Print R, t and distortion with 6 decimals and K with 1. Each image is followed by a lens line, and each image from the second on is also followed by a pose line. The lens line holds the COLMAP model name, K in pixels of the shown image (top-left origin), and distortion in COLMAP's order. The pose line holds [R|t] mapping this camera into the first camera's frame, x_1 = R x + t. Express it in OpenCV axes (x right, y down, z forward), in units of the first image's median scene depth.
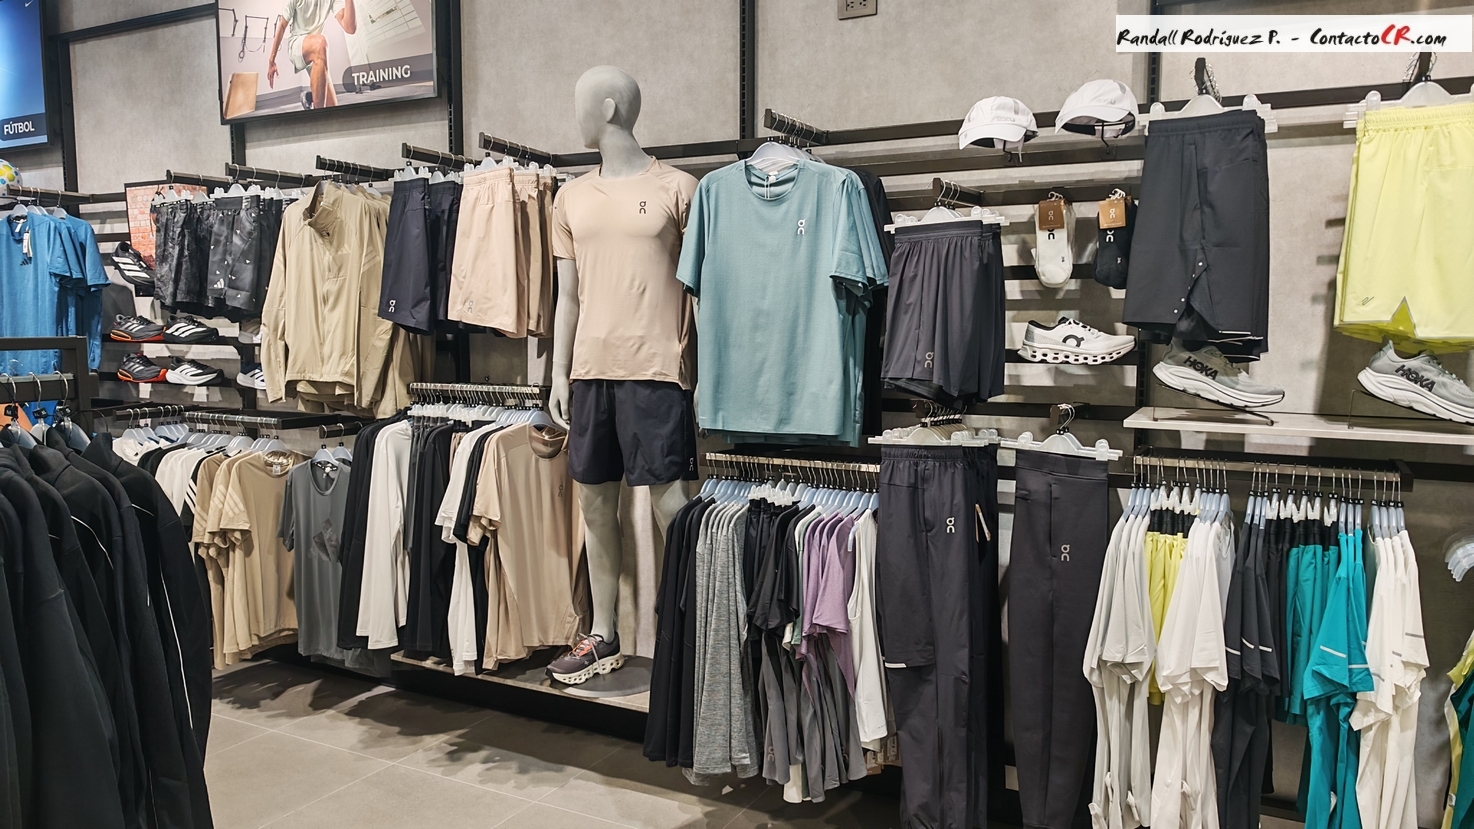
lens RADIAL K [[1066.7, 0, 737.0], [0, 1066.7, 414.5], [0, 0, 1]] dist [0.127828, -0.205296]
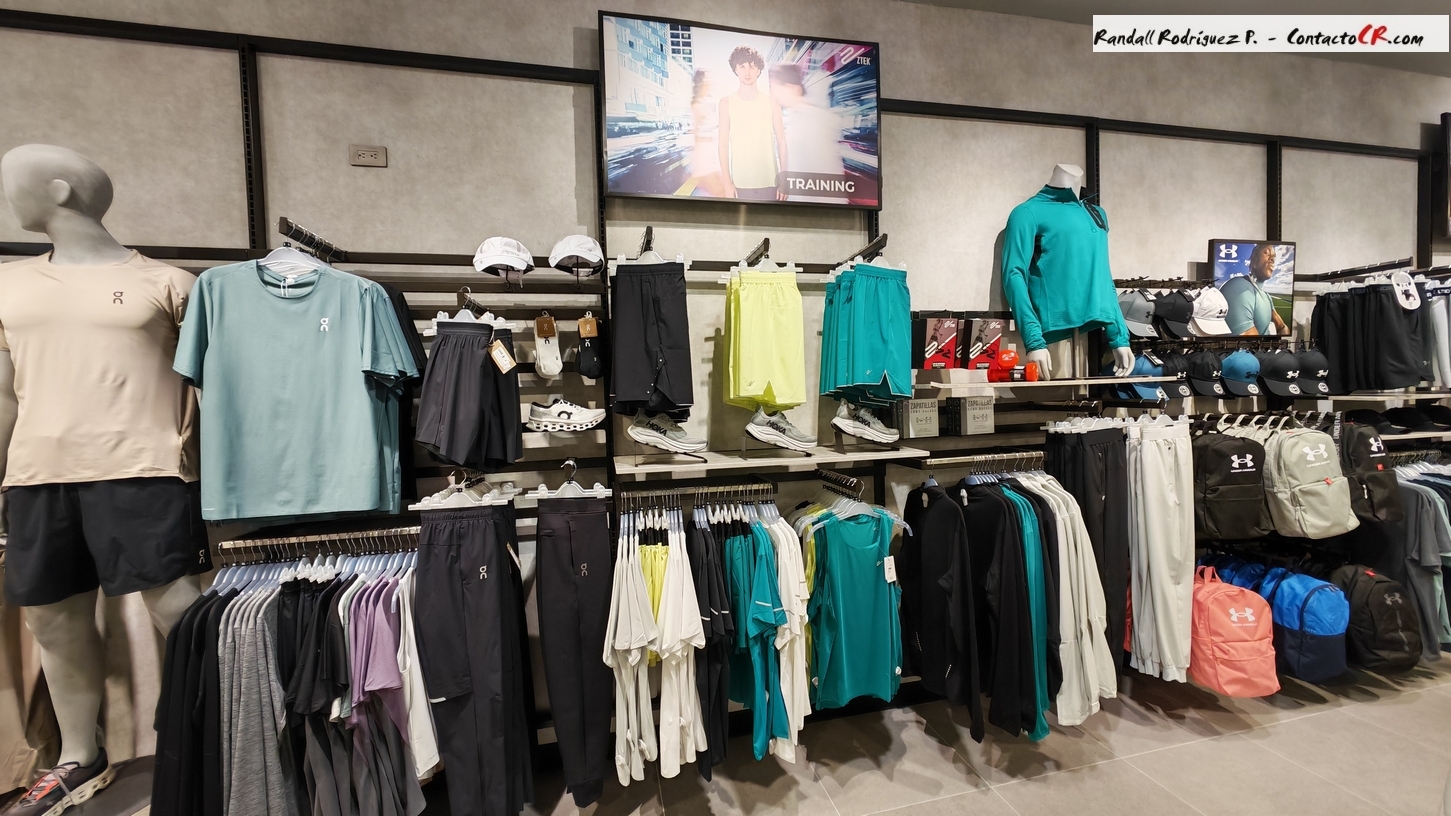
lens RADIAL K [[546.2, 0, 725.5], [0, 546.2, 408.0], [0, 0, 1]] dist [-0.002178, 0.001927]
pose [[0.755413, -0.040621, 0.653989, -0.001706], [0.089683, 0.995093, -0.041784, -0.027253], [-0.649083, 0.090216, 0.755349, 0.303500]]
